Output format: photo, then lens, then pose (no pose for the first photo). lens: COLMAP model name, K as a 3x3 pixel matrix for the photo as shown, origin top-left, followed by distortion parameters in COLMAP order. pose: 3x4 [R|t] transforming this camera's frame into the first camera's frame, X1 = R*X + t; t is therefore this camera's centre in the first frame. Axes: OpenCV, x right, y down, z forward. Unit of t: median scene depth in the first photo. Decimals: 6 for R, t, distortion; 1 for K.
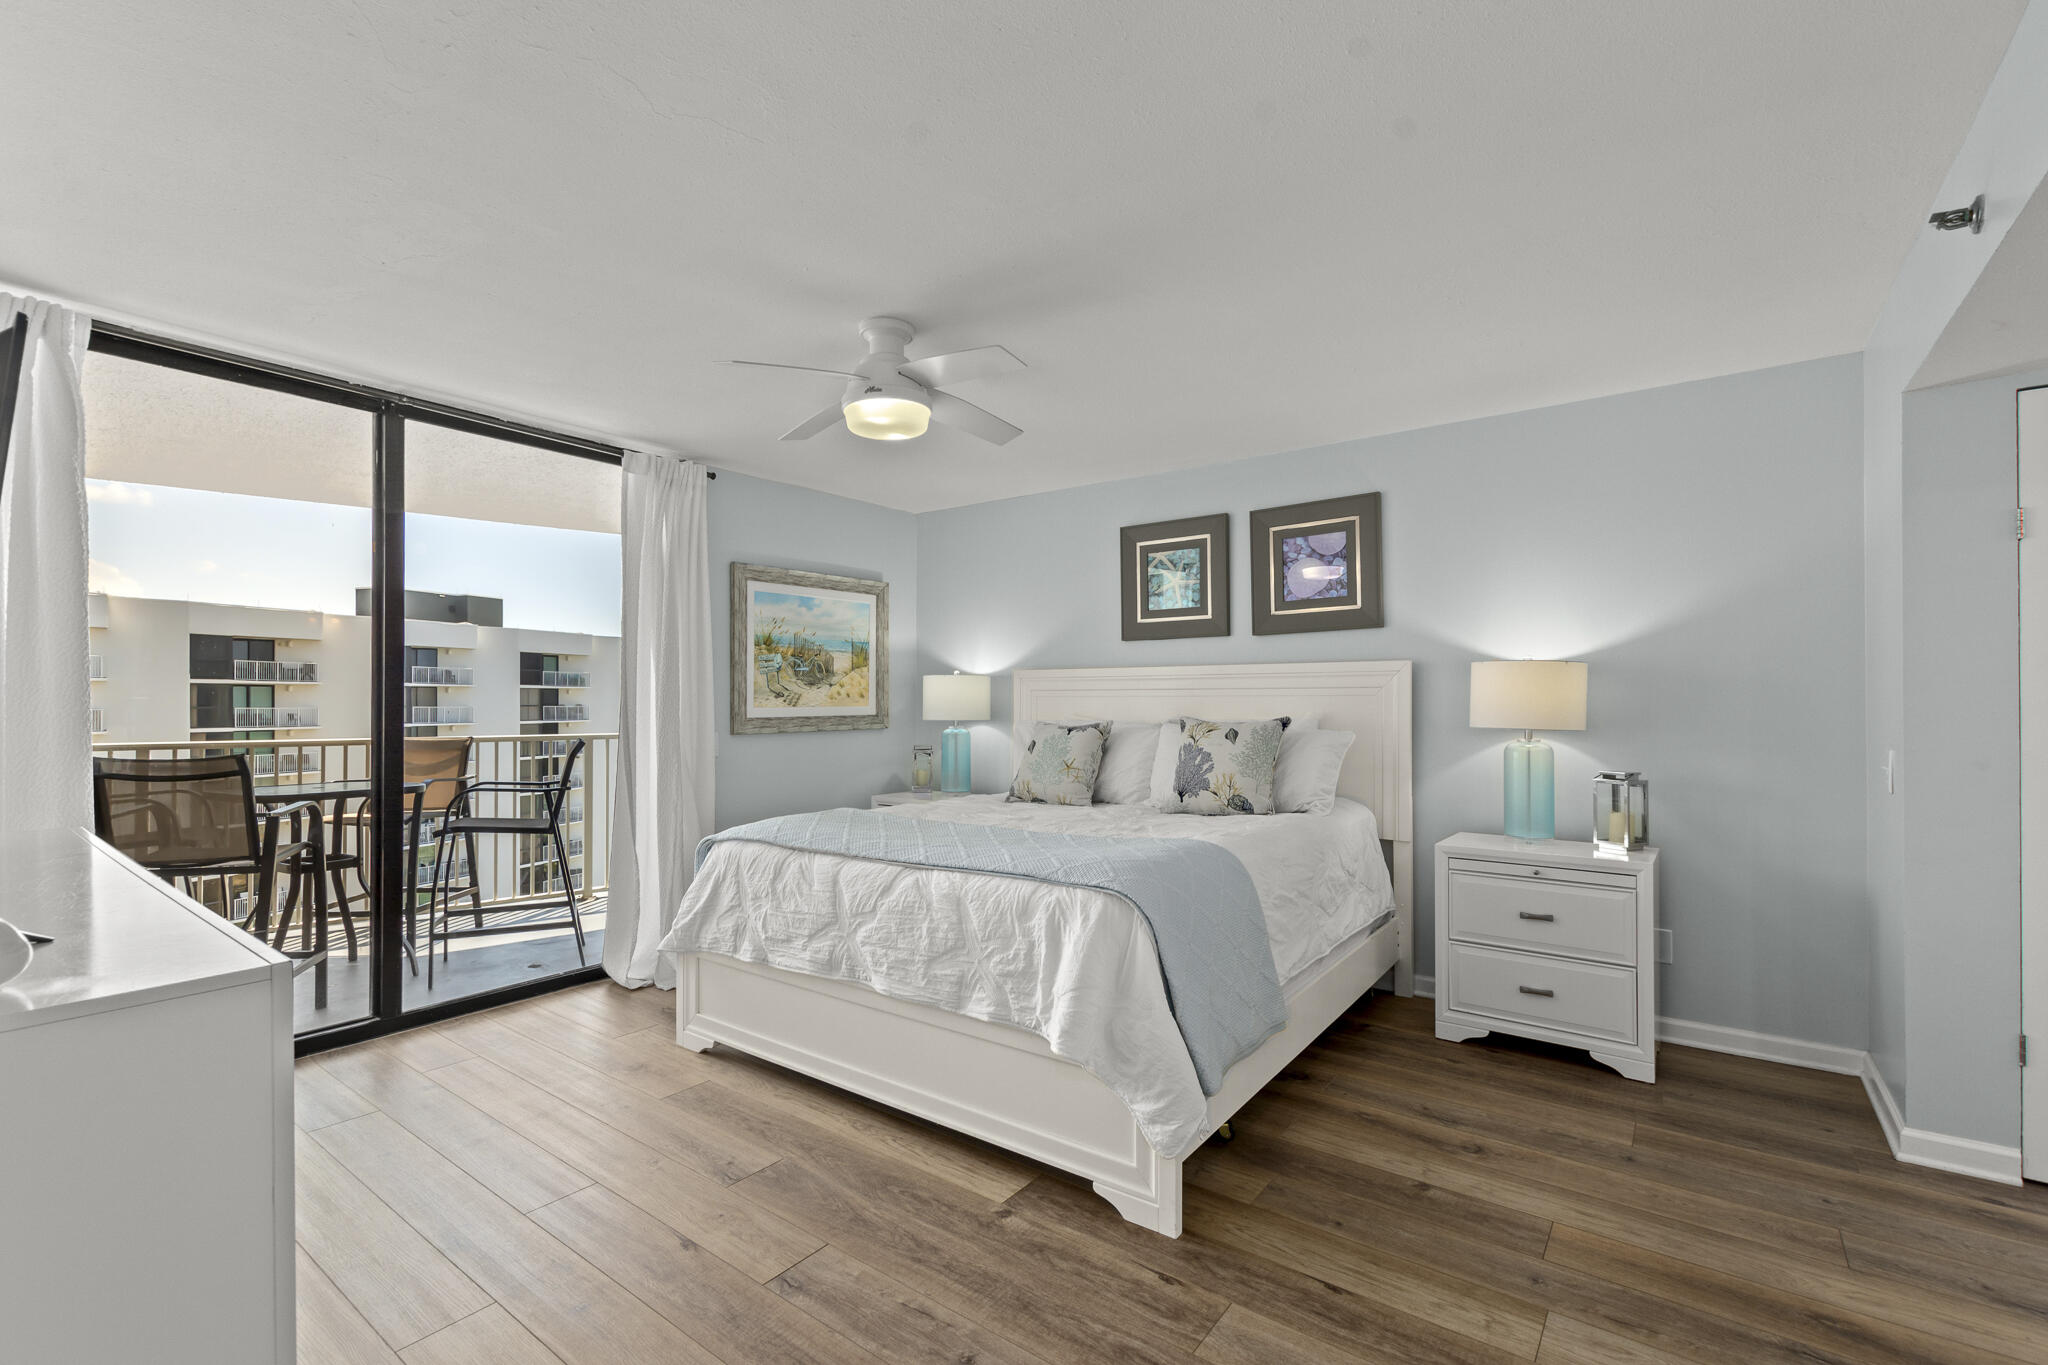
lens RADIAL K [[890.4, 0, 1051.3], [0, 890.4, 698.3], [0, 0, 1]] dist [0.003739, -0.001605]
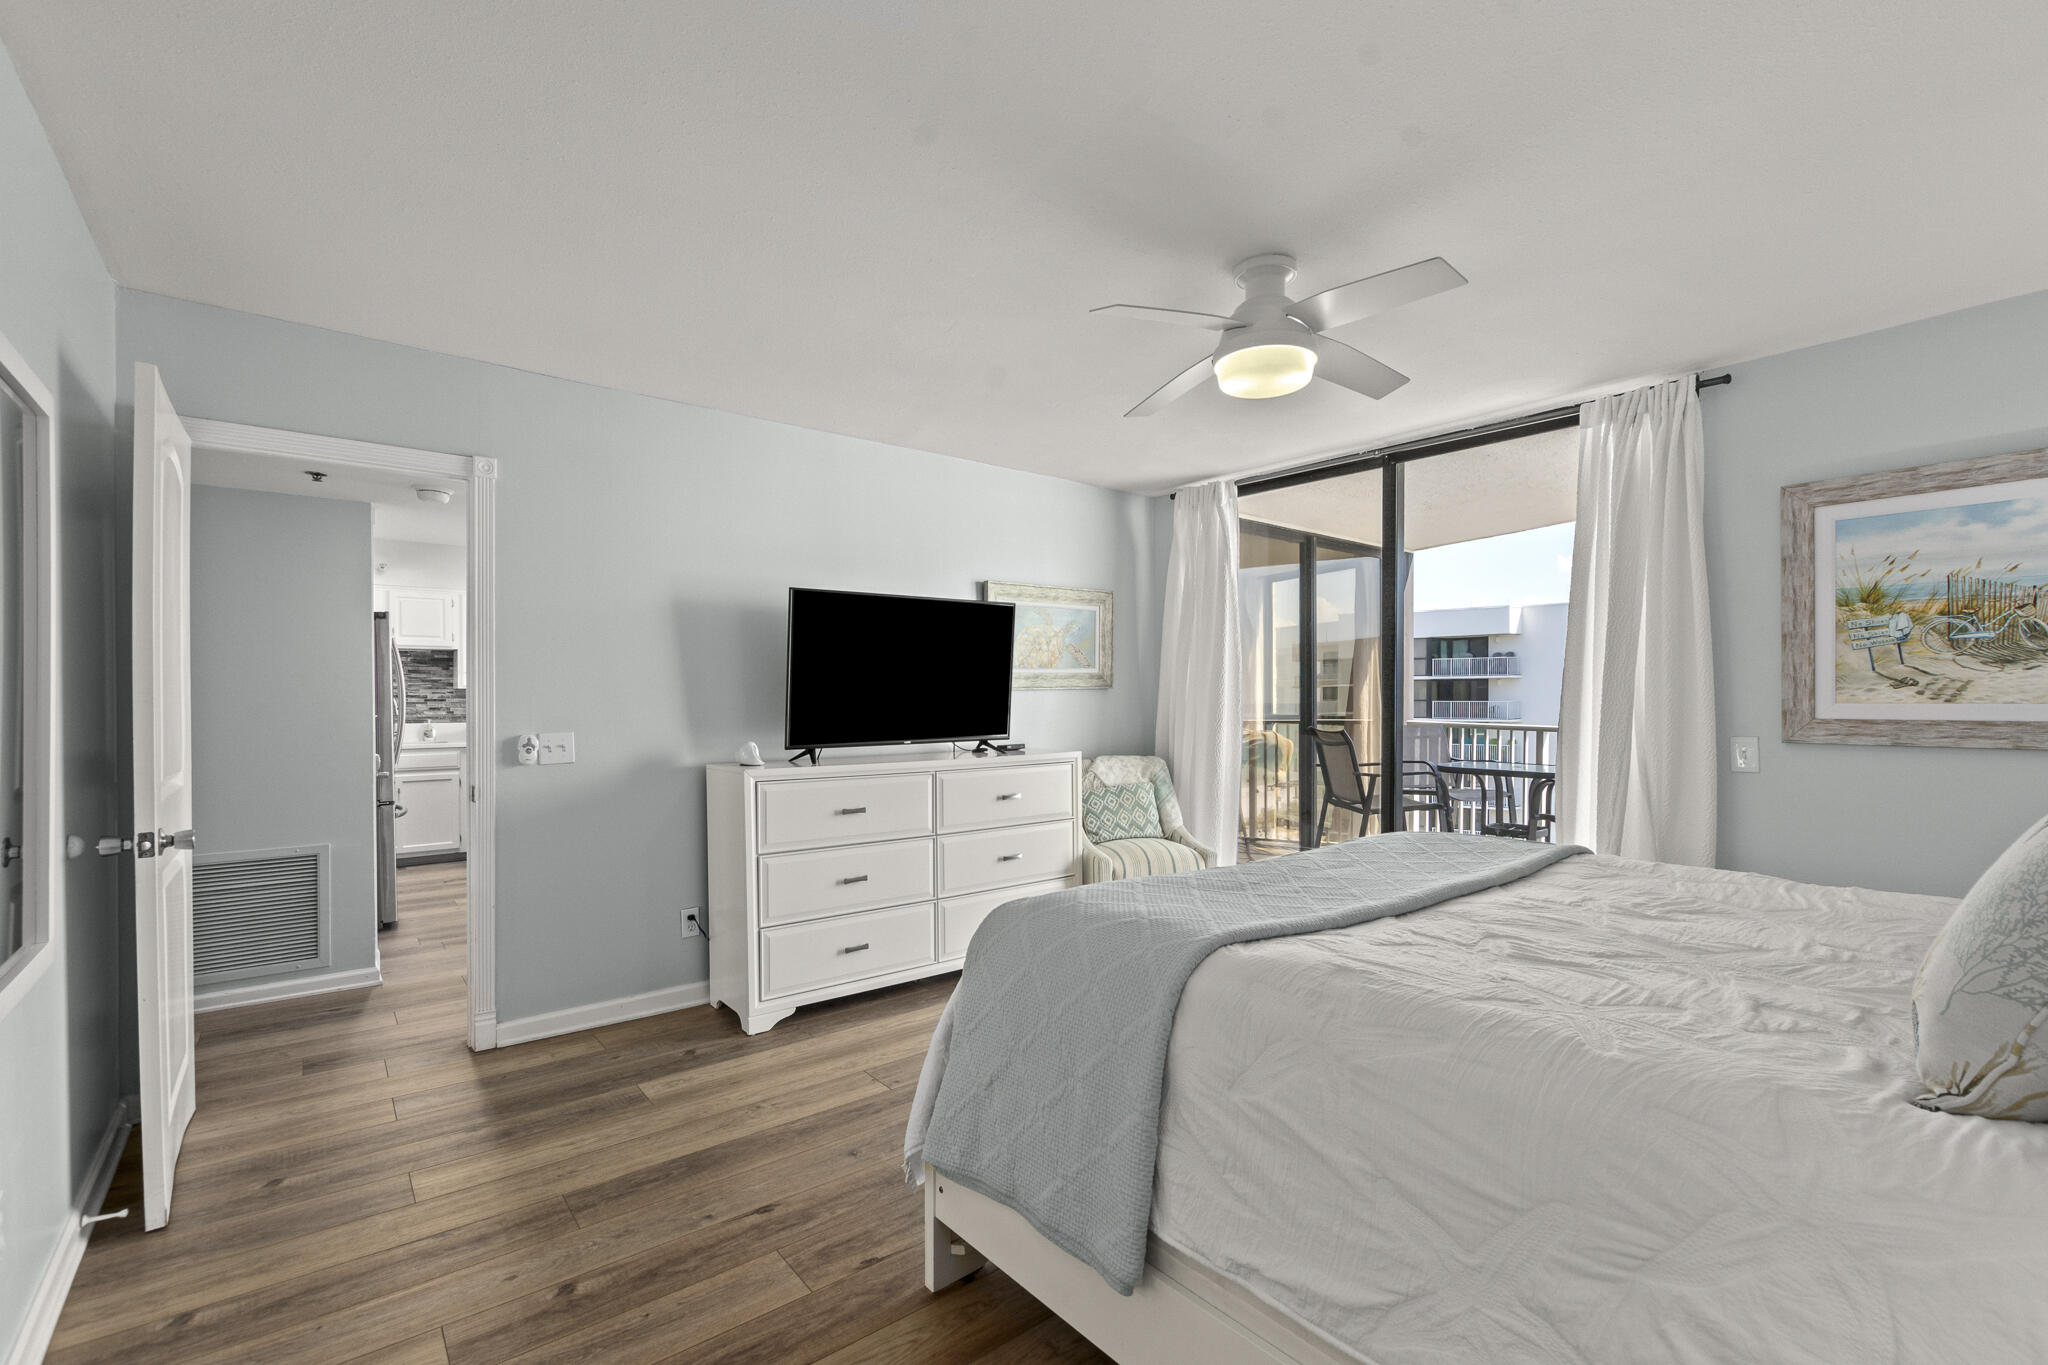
lens RADIAL K [[890.4, 0, 1001.1], [0, 890.4, 699.8], [0, 0, 1]] dist [0.003739, -0.001605]
pose [[-0.284639, 0.007425, -0.958606, 0.448857], [0.005499, 0.999966, 0.006112, 0.000555], [0.958619, -0.003532, -0.284670, 0.607299]]
